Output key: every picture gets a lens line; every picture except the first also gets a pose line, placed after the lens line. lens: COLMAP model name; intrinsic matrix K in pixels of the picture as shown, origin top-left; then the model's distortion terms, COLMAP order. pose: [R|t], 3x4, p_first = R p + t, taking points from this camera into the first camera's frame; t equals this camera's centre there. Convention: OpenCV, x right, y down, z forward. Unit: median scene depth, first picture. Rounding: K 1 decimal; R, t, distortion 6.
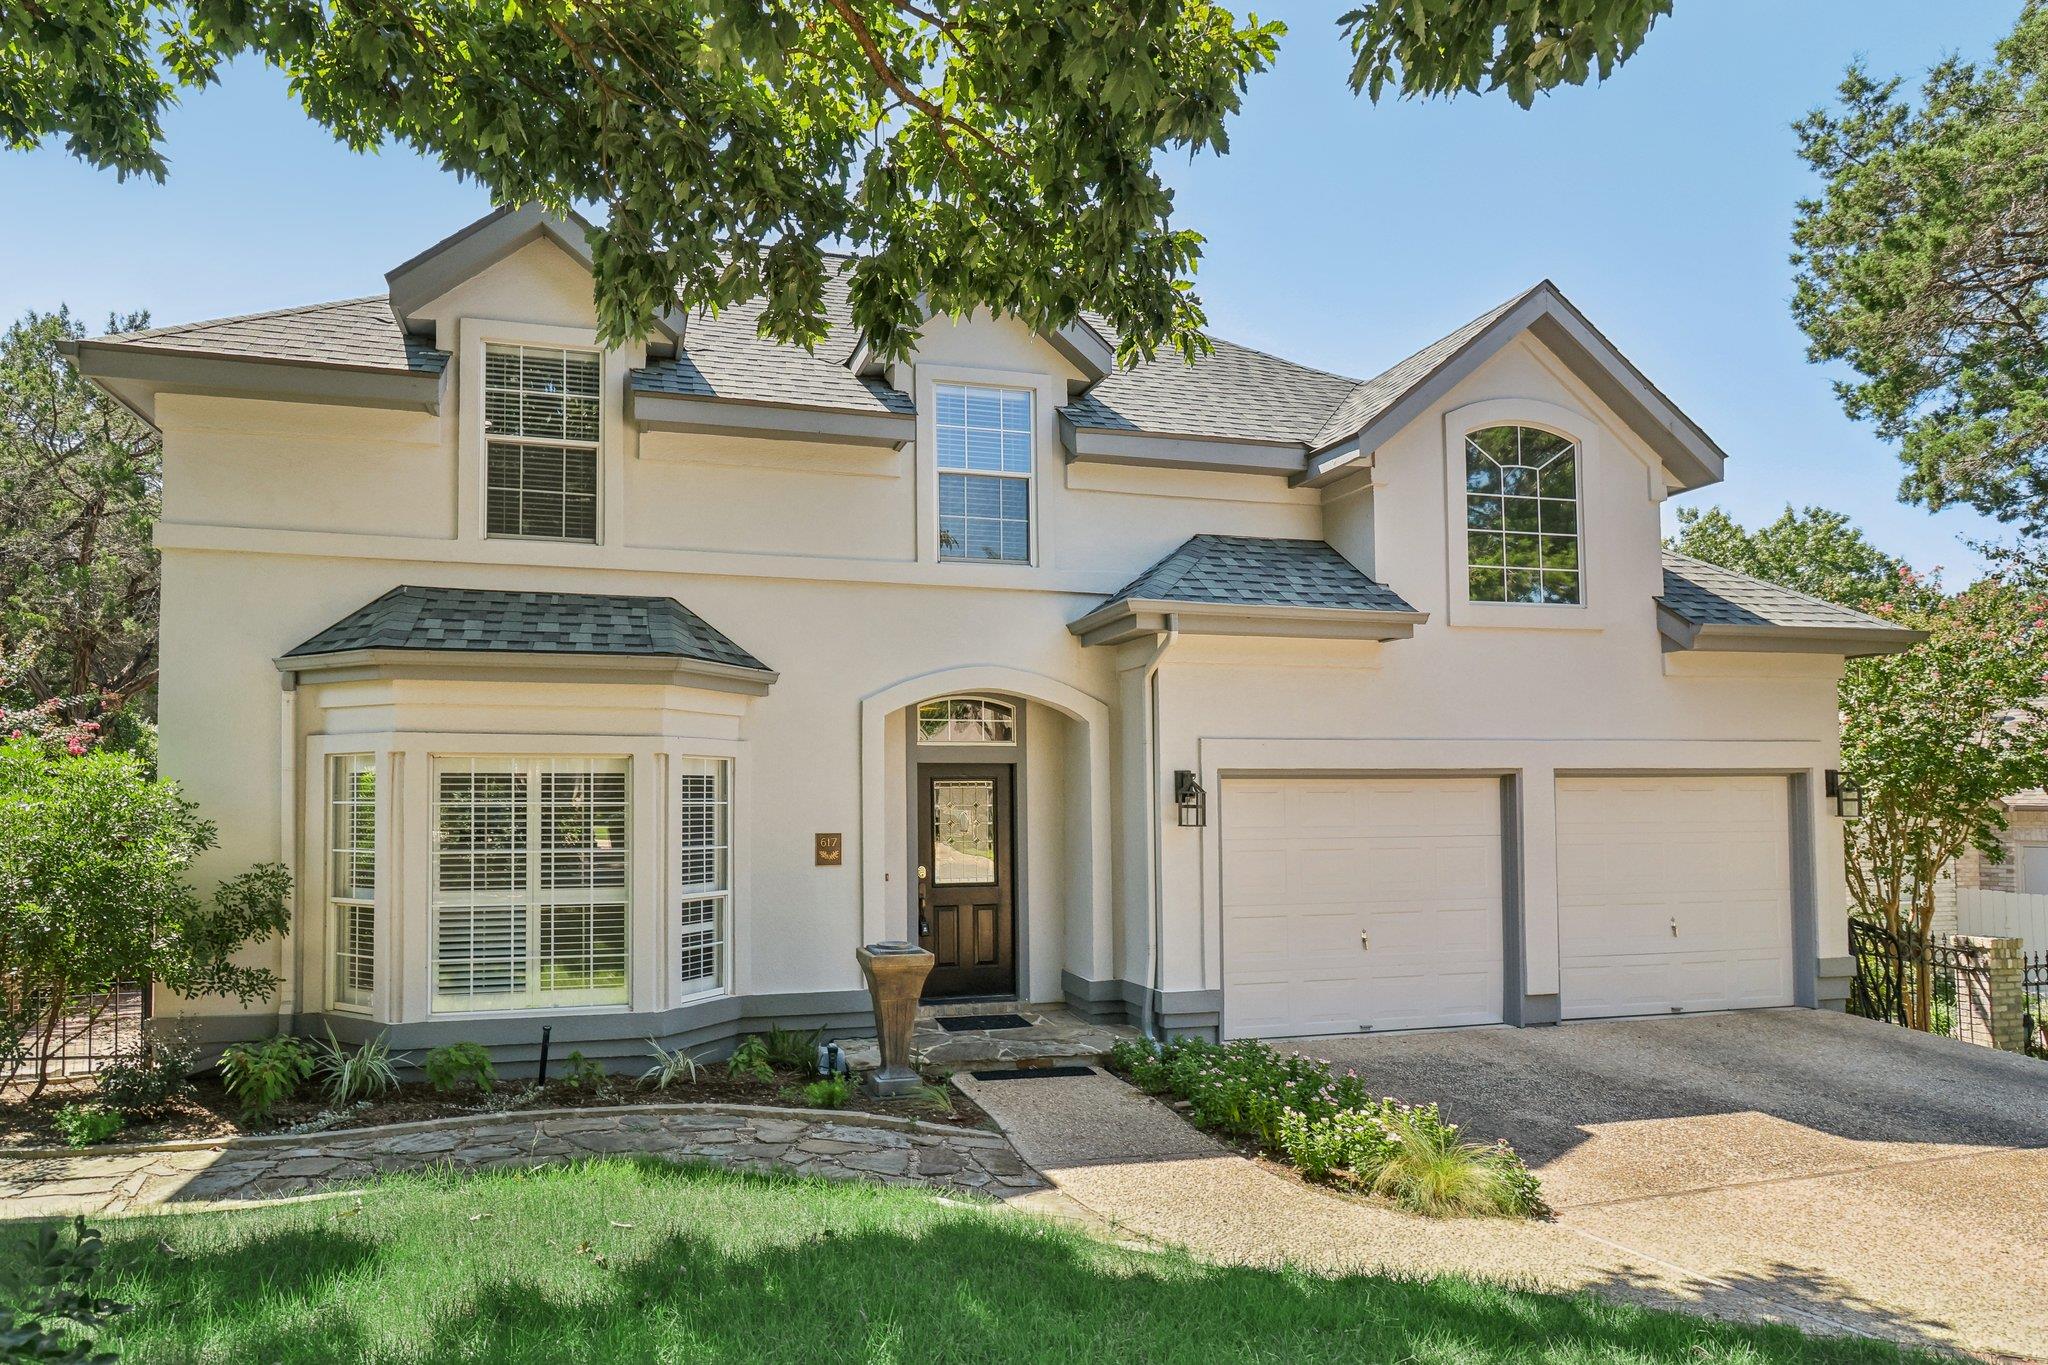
lens RADIAL K [[1151.8, 0, 1023.3], [0, 1151.8, 684.7], [0, 0, 1]] dist [-0.002949, -0.002265]
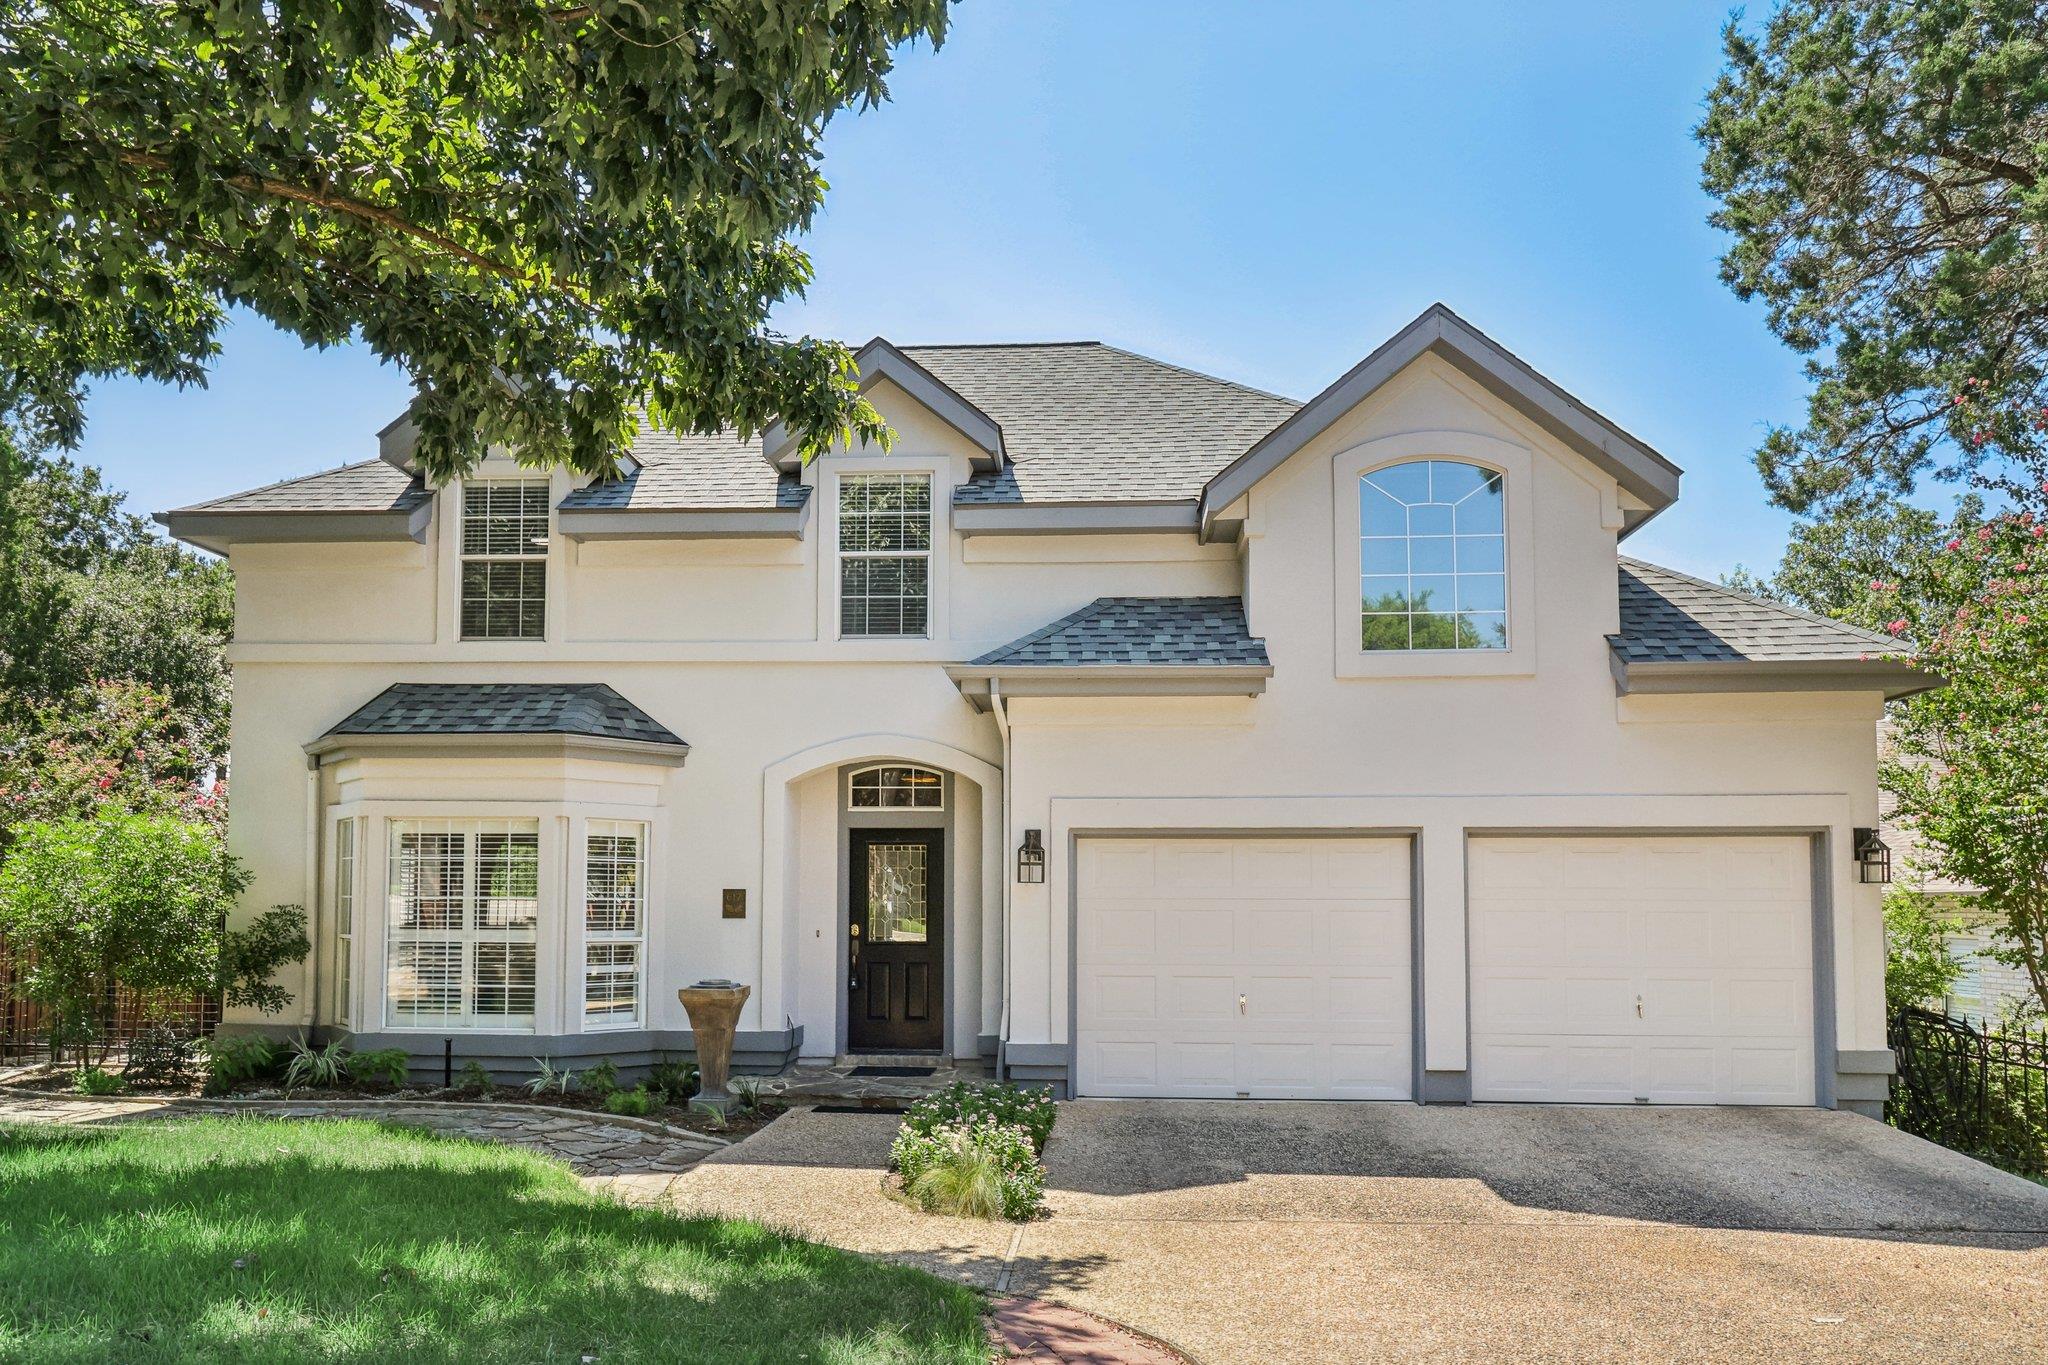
lens RADIAL K [[1240.5, 0, 1024.1], [0, 1240.5, 755.5], [0, 0, 1]] dist [-0.006168, 0.000374]
pose [[0.954197, -0.026592, -0.297996, 0.476449], [0.022060, 0.999584, -0.018562, 0.029542], [0.298366, 0.011138, 0.954387, -0.062103]]
